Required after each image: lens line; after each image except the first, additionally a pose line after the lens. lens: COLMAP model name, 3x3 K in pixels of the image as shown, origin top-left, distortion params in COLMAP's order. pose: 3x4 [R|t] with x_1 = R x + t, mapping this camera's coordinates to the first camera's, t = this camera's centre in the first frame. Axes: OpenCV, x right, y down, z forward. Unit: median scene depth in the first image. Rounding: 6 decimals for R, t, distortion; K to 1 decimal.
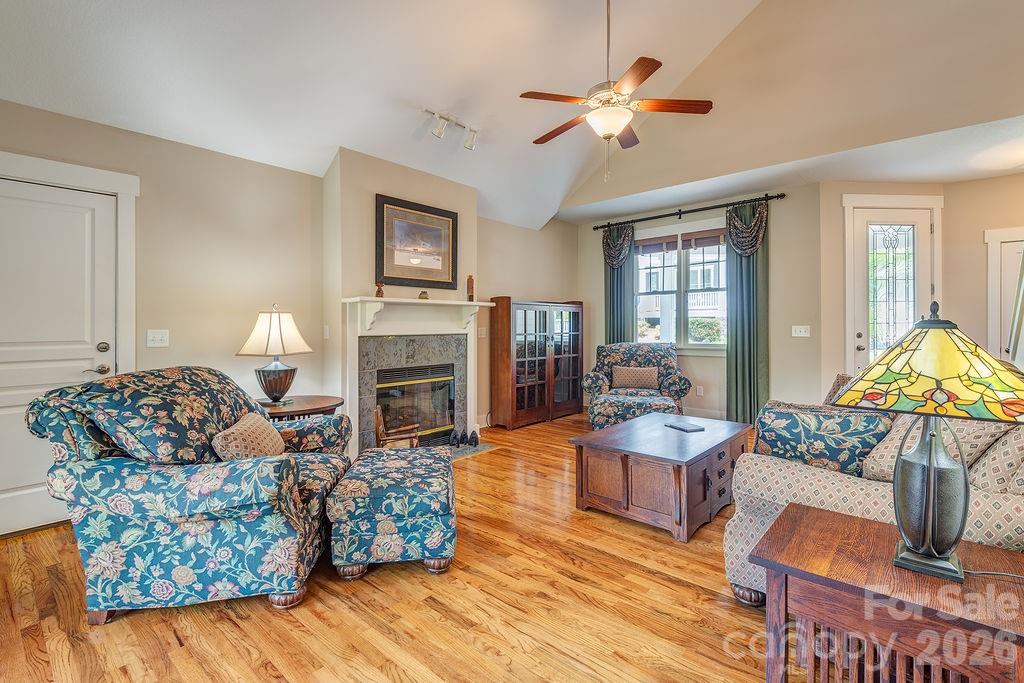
lens RADIAL K [[479.7, 0, 517.6], [0, 479.7, 323.8], [0, 0, 1]] dist [0.024673, -0.010273]
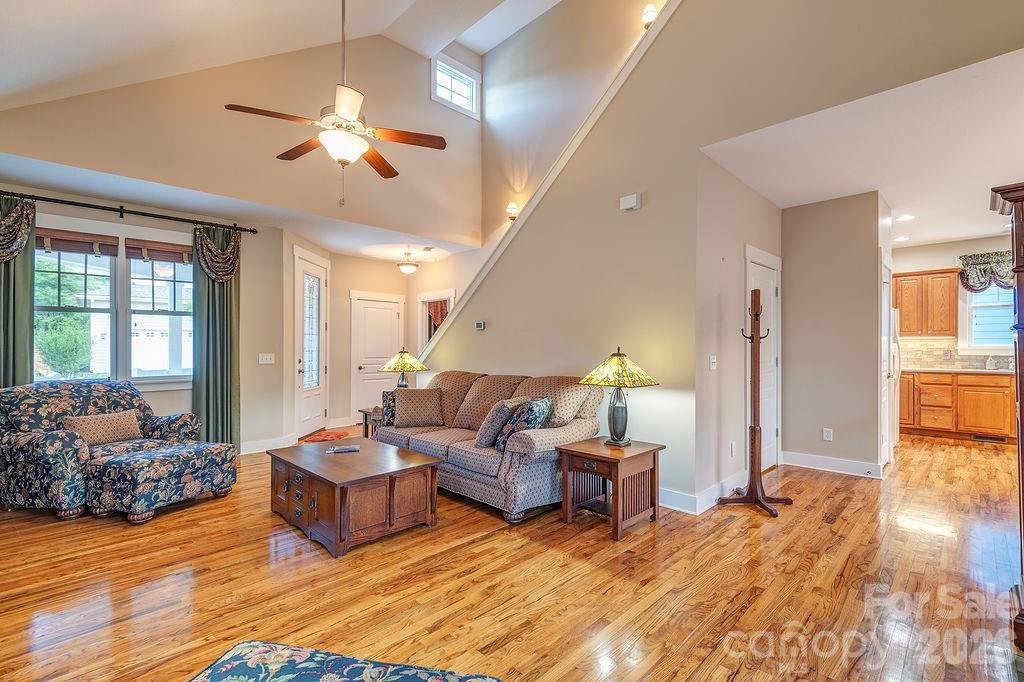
lens RADIAL K [[479.7, 0, 510.2], [0, 479.7, 345.7], [0, 0, 1]] dist [0.024673, -0.010273]
pose [[0.042901, 0.003382, 0.999074, -0.491420], [-0.000484, 0.999994, -0.003365, -0.010524], [-0.999079, -0.000339, 0.042903, 0.395697]]
